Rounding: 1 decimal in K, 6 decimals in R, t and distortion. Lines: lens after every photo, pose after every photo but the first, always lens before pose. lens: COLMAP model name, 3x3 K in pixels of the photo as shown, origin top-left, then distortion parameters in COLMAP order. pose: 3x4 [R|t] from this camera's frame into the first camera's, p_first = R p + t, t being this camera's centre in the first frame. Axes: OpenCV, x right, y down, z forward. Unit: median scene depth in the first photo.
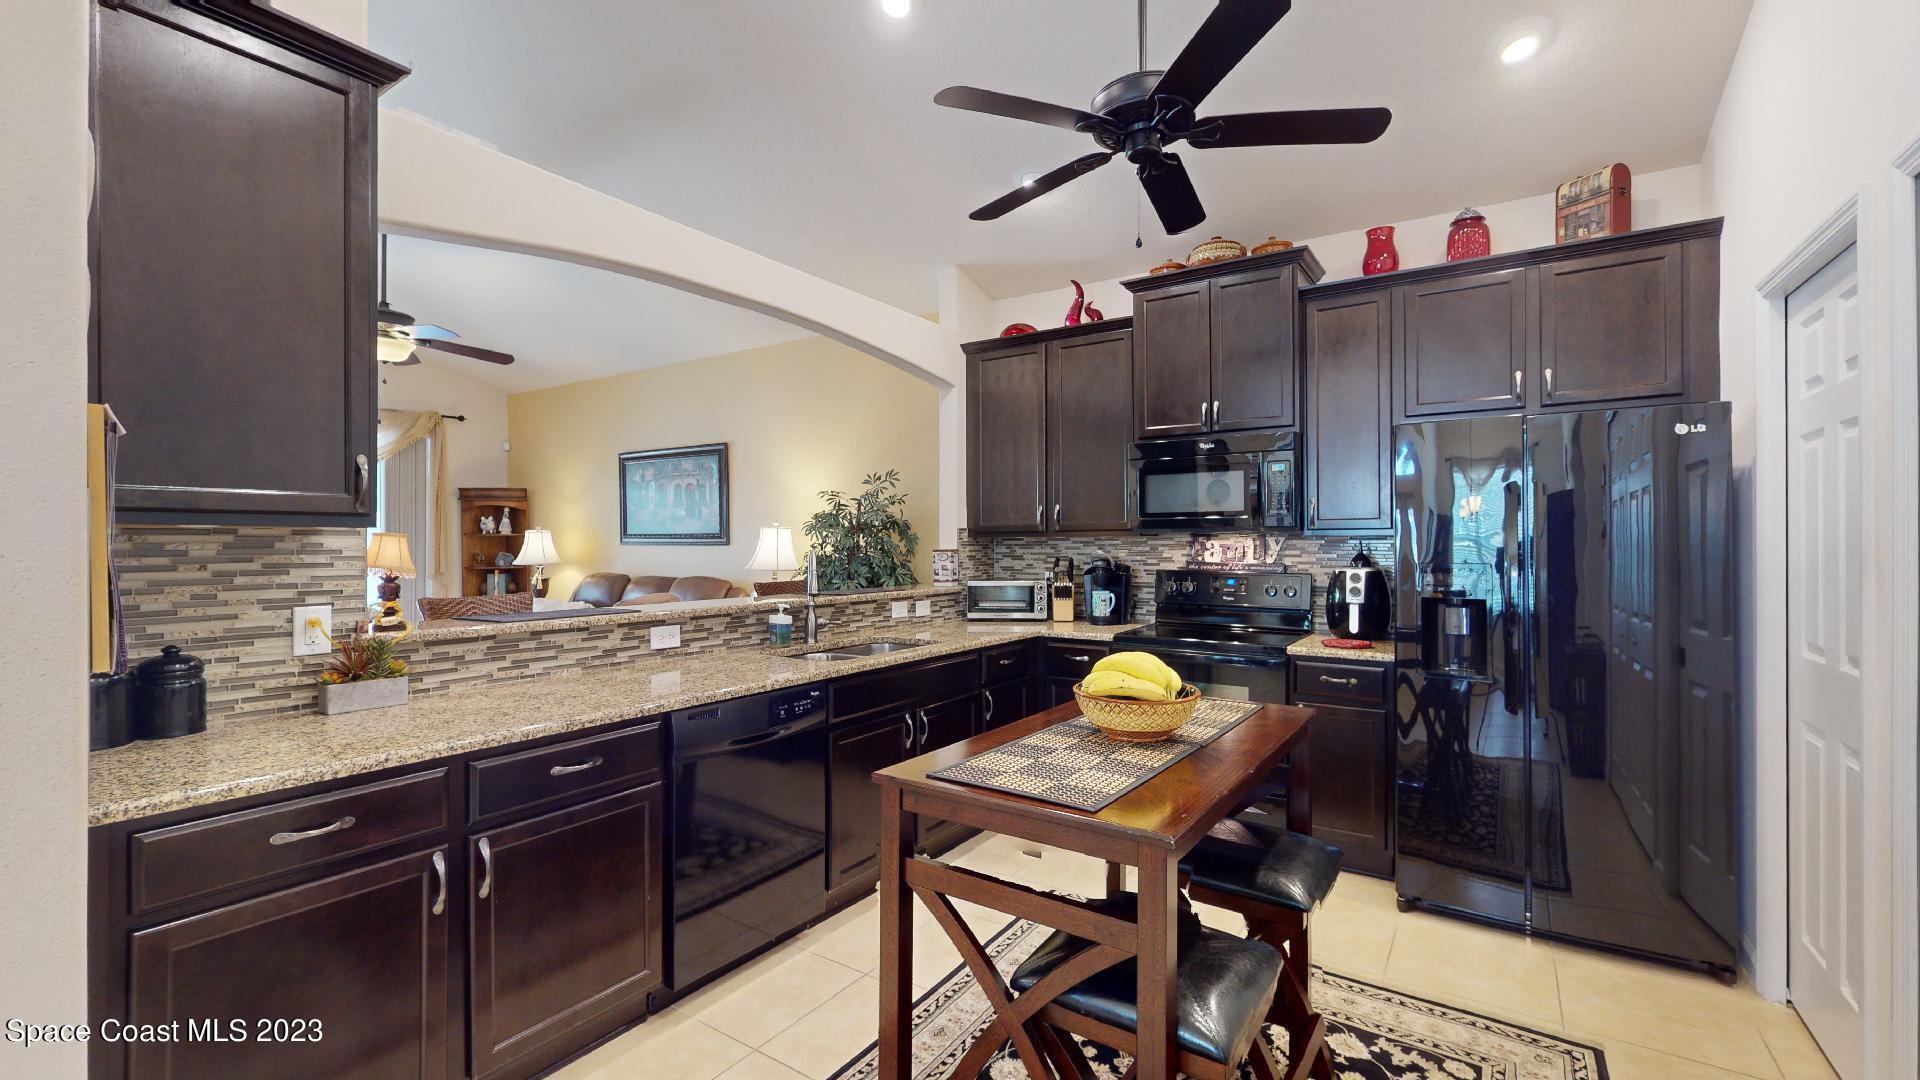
lens RADIAL K [[797.5, 0, 960.7], [0, 797.5, 543.1], [0, 0, 1]] dist [0.000266, -0.000085]
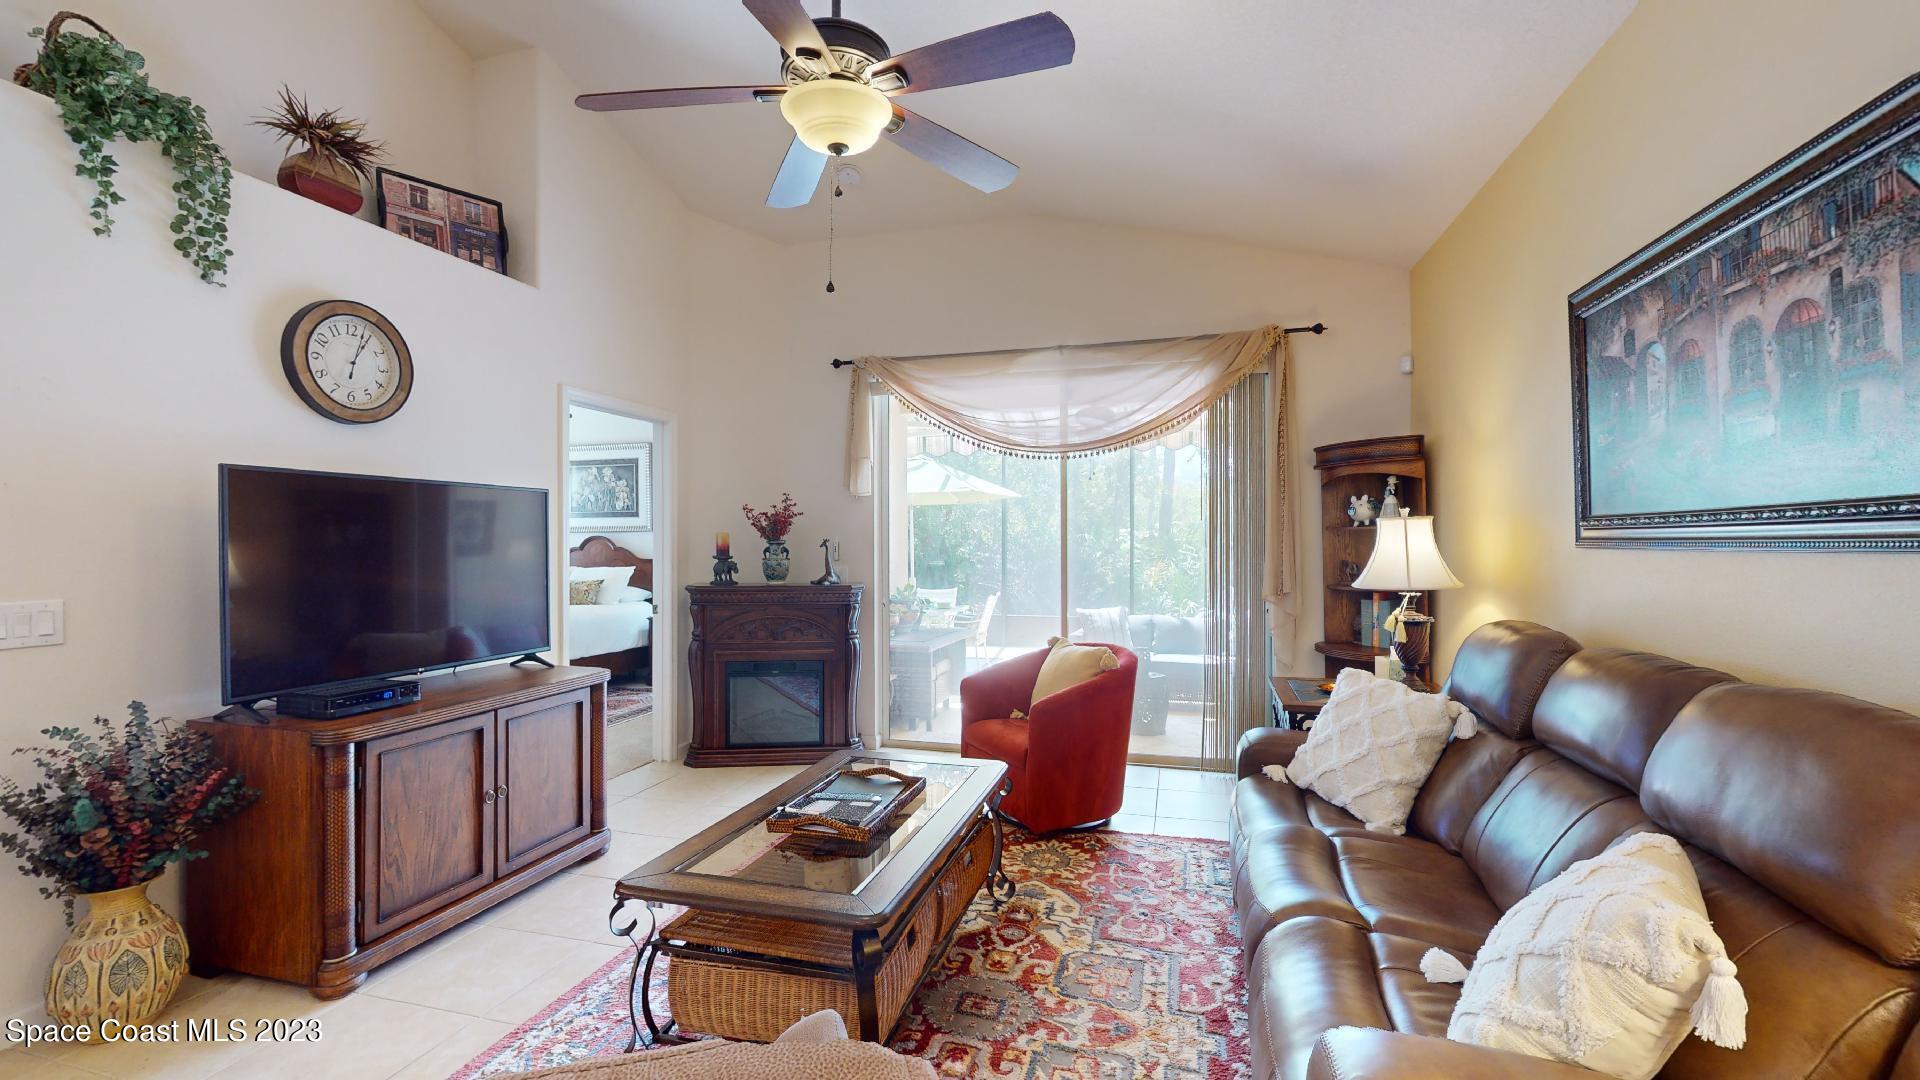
lens RADIAL K [[797.5, 0, 961.6], [0, 797.5, 540.1], [0, 0, 1]] dist [0.000266, -0.000085]
pose [[0.310746, -0.005006, -0.950480, -0.291839], [0.000780, 0.999987, -0.005011, 0.000586], [0.950493, 0.000816, 0.310745, 1.067378]]
